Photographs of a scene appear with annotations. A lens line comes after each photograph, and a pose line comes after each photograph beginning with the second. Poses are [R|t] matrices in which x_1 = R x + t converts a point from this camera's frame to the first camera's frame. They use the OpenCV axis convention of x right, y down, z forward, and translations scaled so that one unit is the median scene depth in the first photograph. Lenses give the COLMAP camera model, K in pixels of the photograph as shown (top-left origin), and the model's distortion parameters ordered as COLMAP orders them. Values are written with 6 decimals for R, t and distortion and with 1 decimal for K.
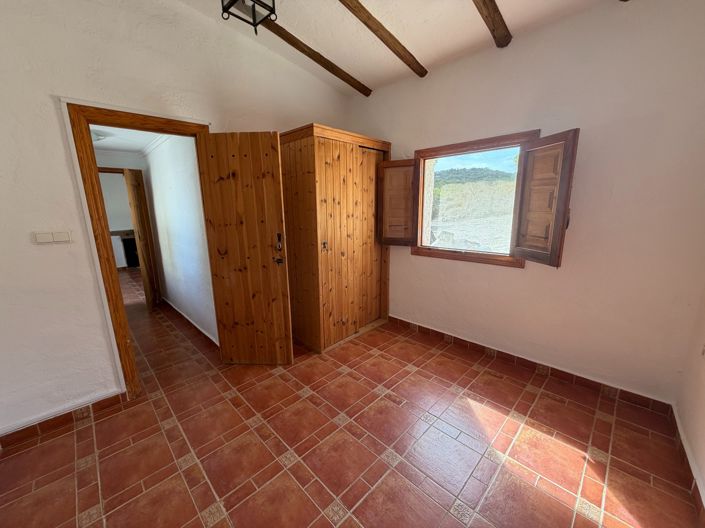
lens RADIAL K [[278.6, 0, 349.6], [0, 278.6, 267.6], [0, 0, 1]] dist [0.001008, 0.000247]
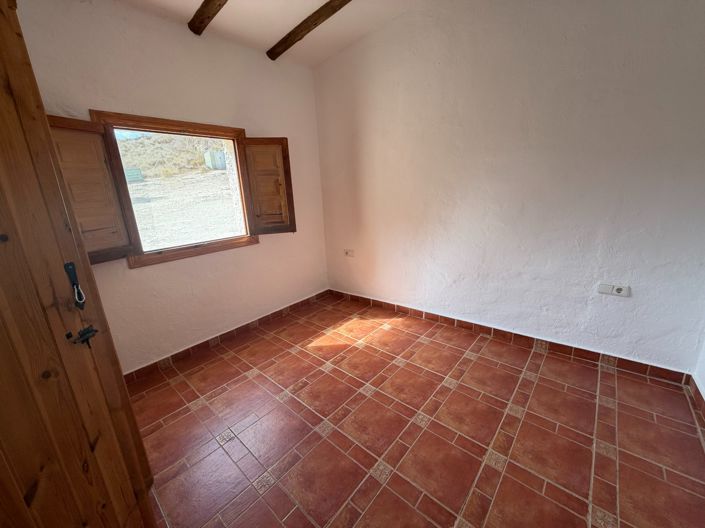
lens RADIAL K [[281.4, 0, 352.5], [0, 281.4, 264.0], [0, 0, 1]] dist [0.001494, -0.000049]
pose [[-0.068452, -0.243614, 0.967454, -0.695603], [0.264379, 0.930629, 0.253047, -0.129391], [-0.961987, 0.273096, 0.000703, 0.696086]]
